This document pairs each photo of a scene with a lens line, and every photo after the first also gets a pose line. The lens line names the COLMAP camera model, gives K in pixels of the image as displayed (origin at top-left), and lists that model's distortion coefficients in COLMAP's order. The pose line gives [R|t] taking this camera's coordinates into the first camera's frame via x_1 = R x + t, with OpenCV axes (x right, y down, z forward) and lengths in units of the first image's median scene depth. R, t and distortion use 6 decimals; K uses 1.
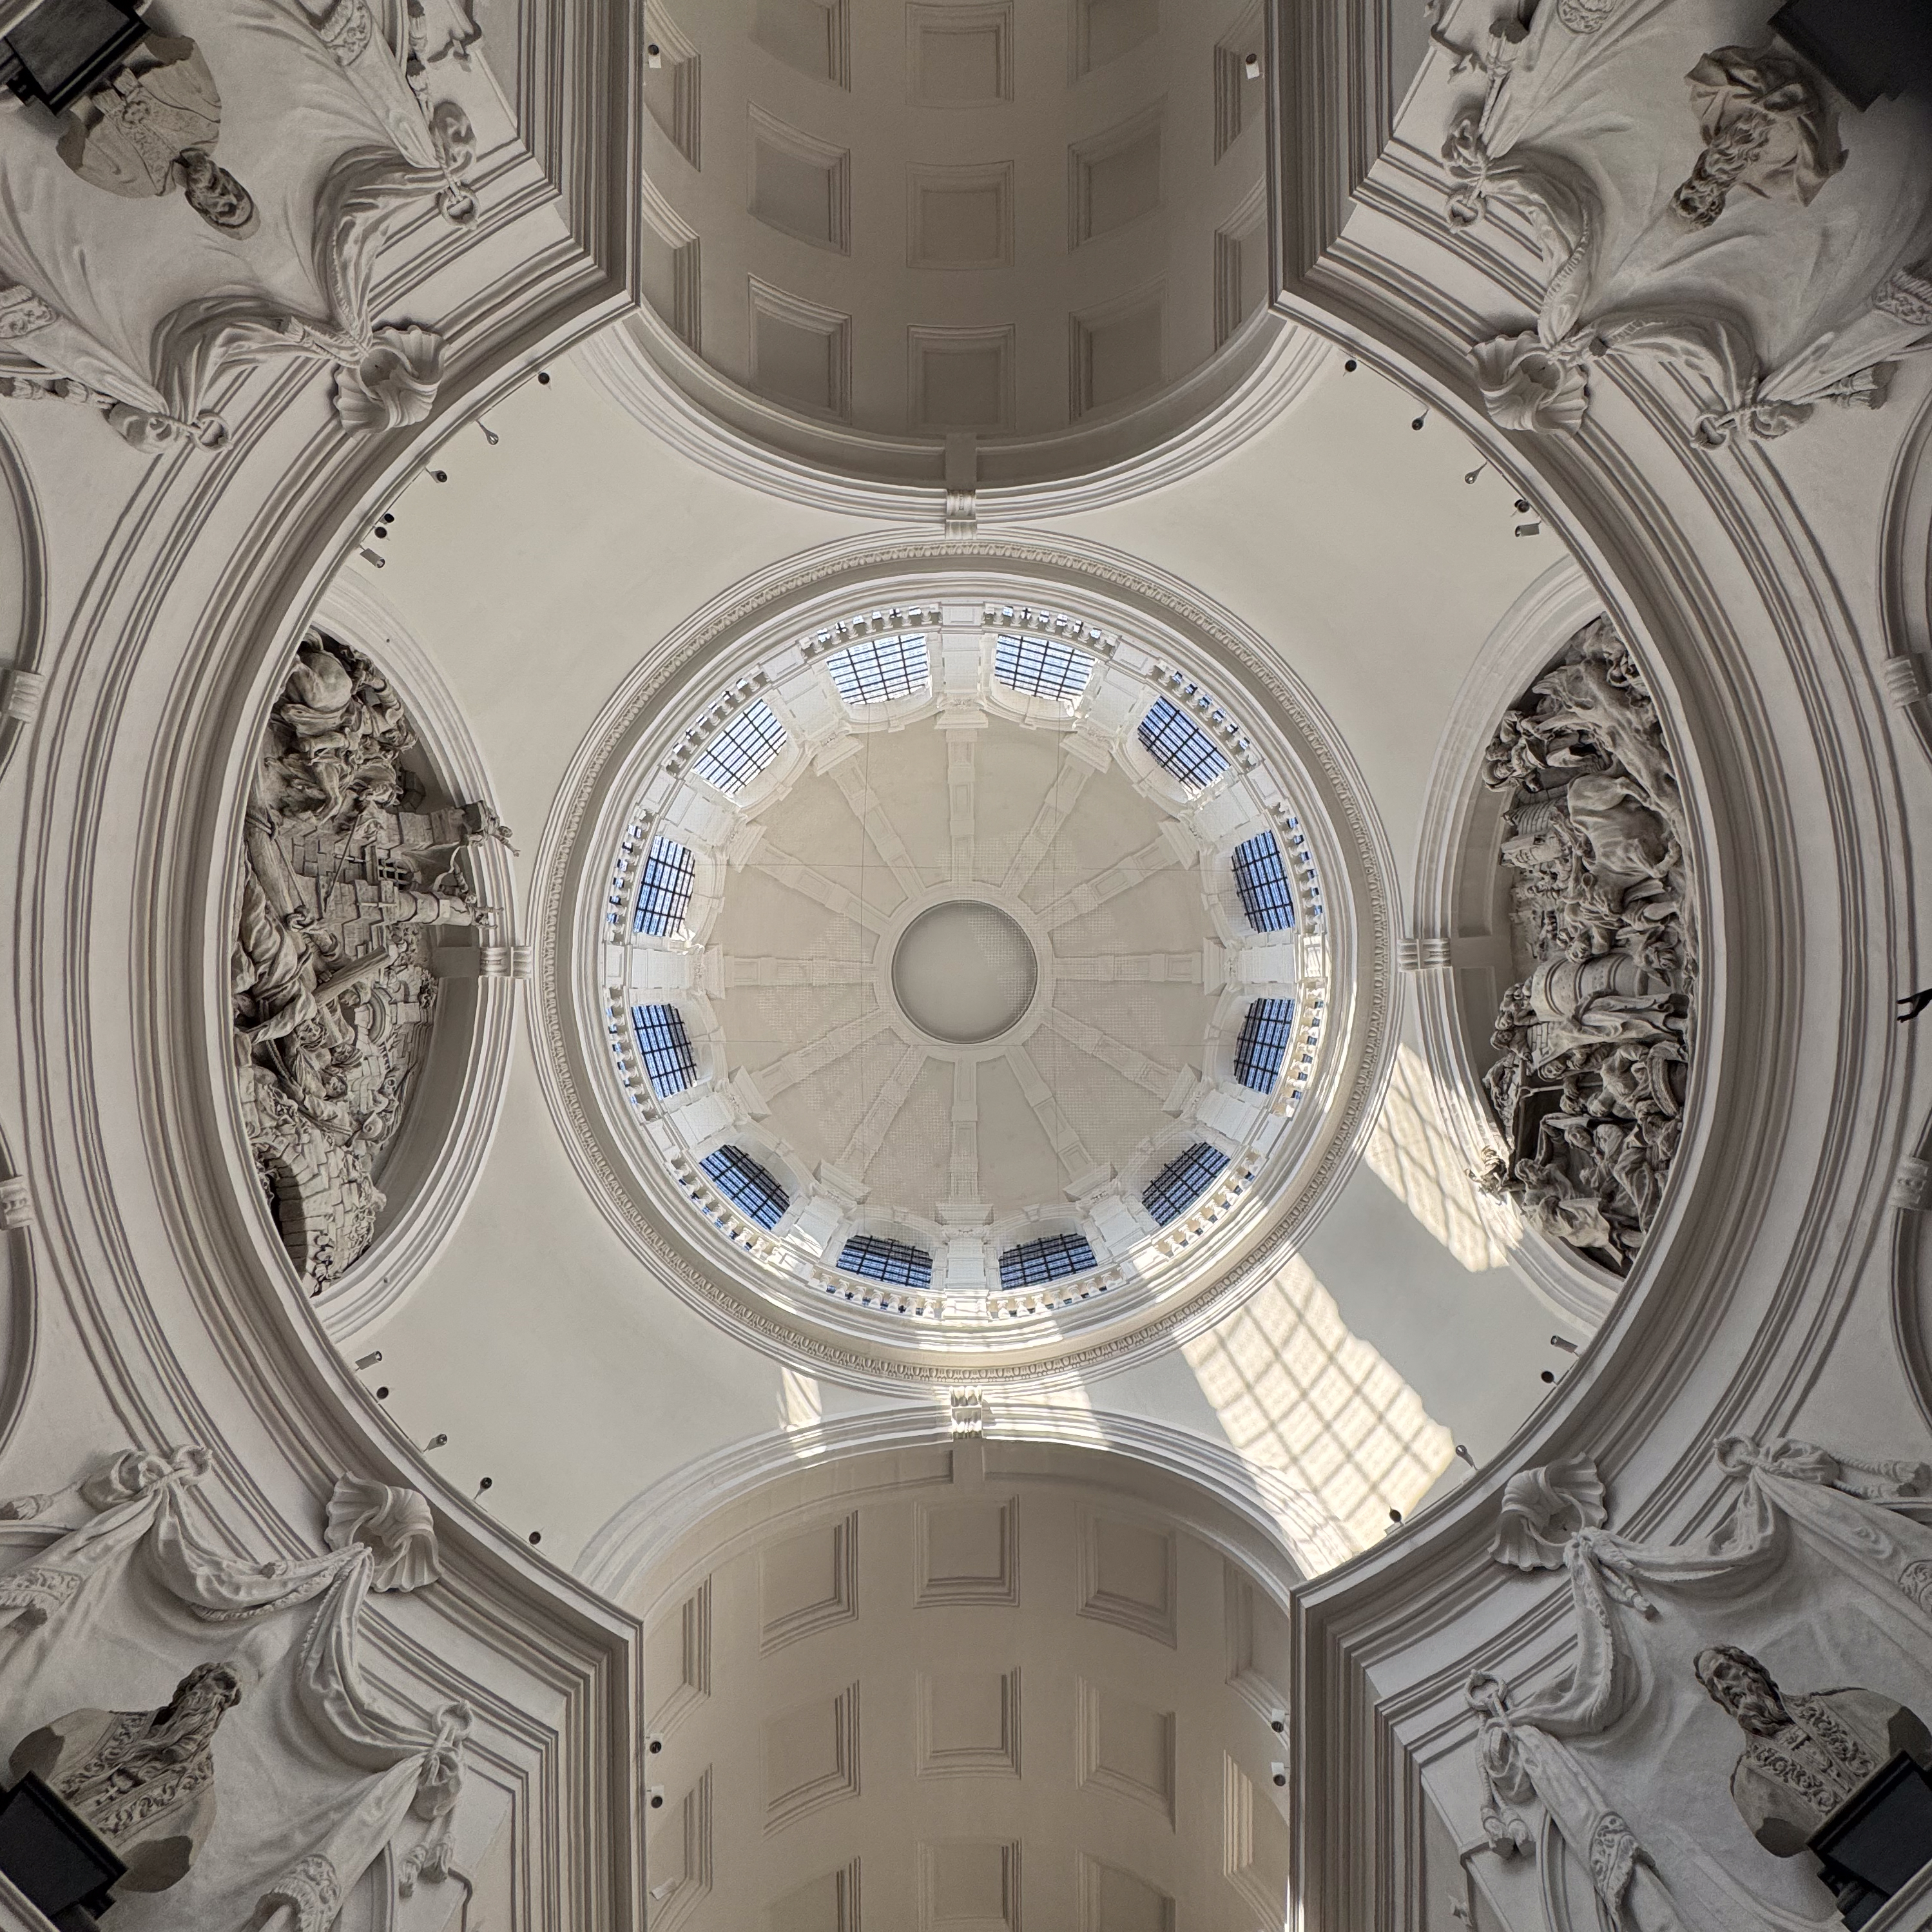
lens RADIAL K [[1049.5, 0, 954.5], [0, 1049.5, 966.6], [0, 0, 1]] dist [-0.002803, -0.000825]
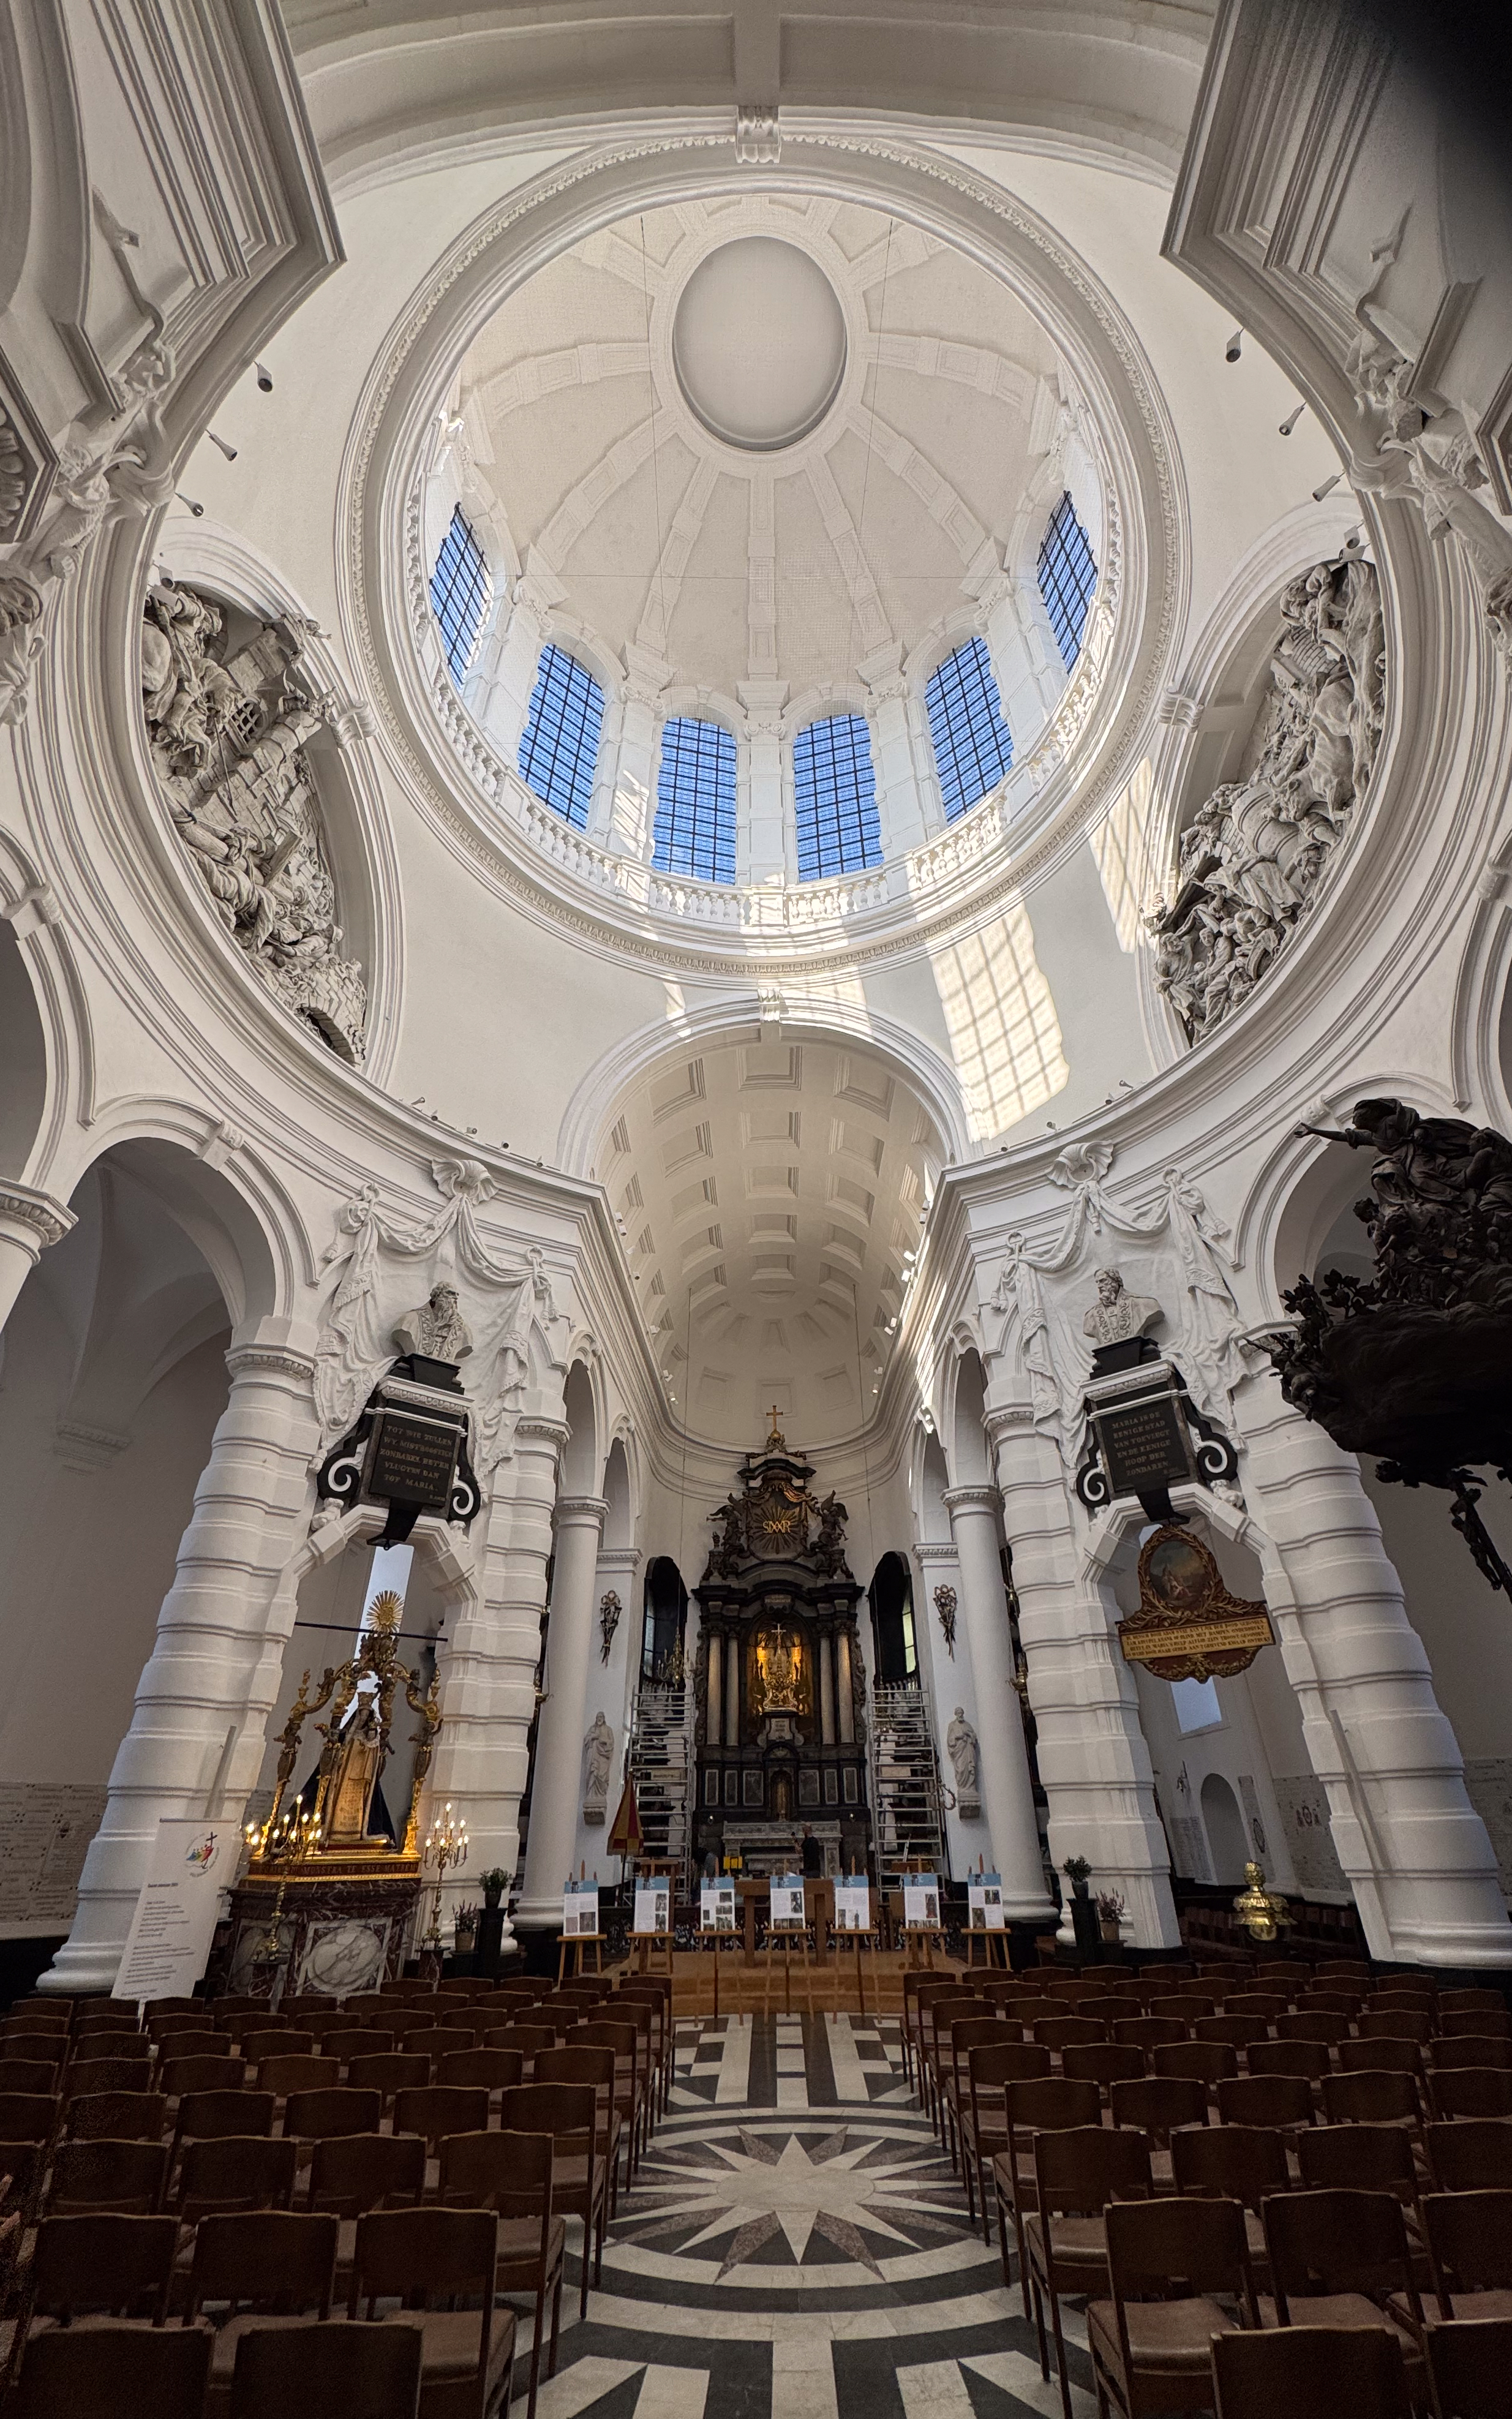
lens RADIAL K [[995.9, 0, 756.0], [0, 995.9, 1209.5], [0, 0, 1]] dist [-0.000788, -0.000106]
pose [[0.999785, -0.020284, -0.004337, -0.008851], [0.014067, 0.509401, 0.860414, -0.821562], [-0.015243, -0.860290, 0.509577, 0.020275]]
